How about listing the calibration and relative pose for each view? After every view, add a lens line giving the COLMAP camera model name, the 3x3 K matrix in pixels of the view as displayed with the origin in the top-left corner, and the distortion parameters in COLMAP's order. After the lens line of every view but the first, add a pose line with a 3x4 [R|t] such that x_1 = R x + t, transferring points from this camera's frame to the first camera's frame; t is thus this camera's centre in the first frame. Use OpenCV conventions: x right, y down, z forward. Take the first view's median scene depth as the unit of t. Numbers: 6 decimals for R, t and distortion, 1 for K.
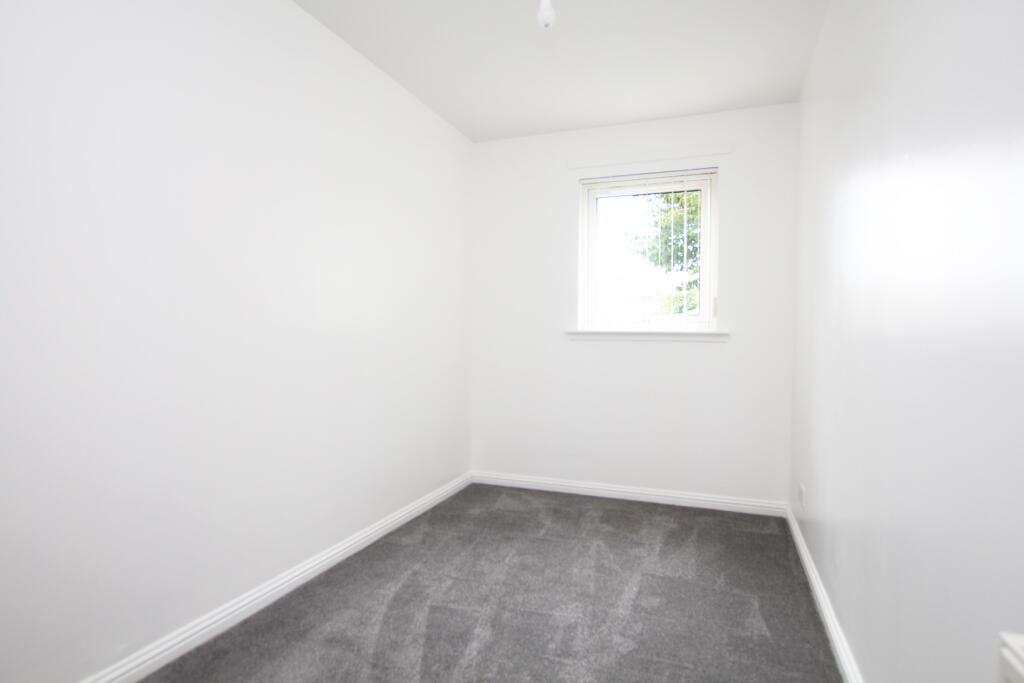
lens RADIAL K [[527.6, 0, 510.6], [0, 527.6, 345.7], [0, 0, 1]] dist [-0.017611, -0.000644]
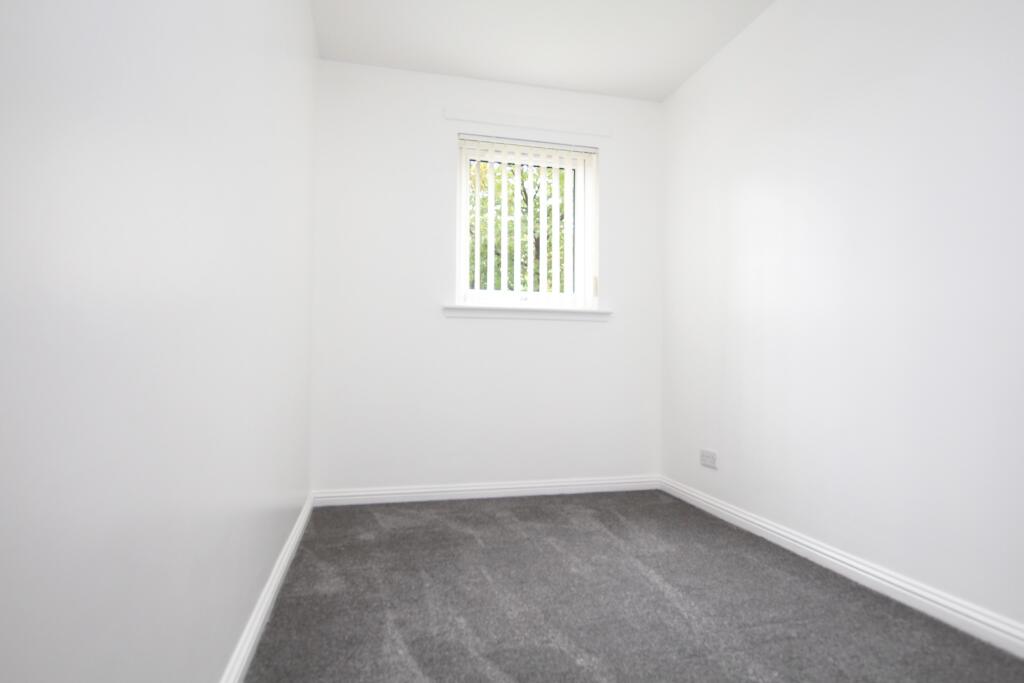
lens RADIAL K [[553.2, 0, 511.8], [0, 553.2, 338.1], [0, 0, 1]] dist [-0.010043, -0.000376]
pose [[0.827563, 0.021159, 0.560973, -0.360555], [0.008576, 0.998696, -0.050319, 0.083884], [-0.561307, 0.046453, 0.826303, 0.253569]]
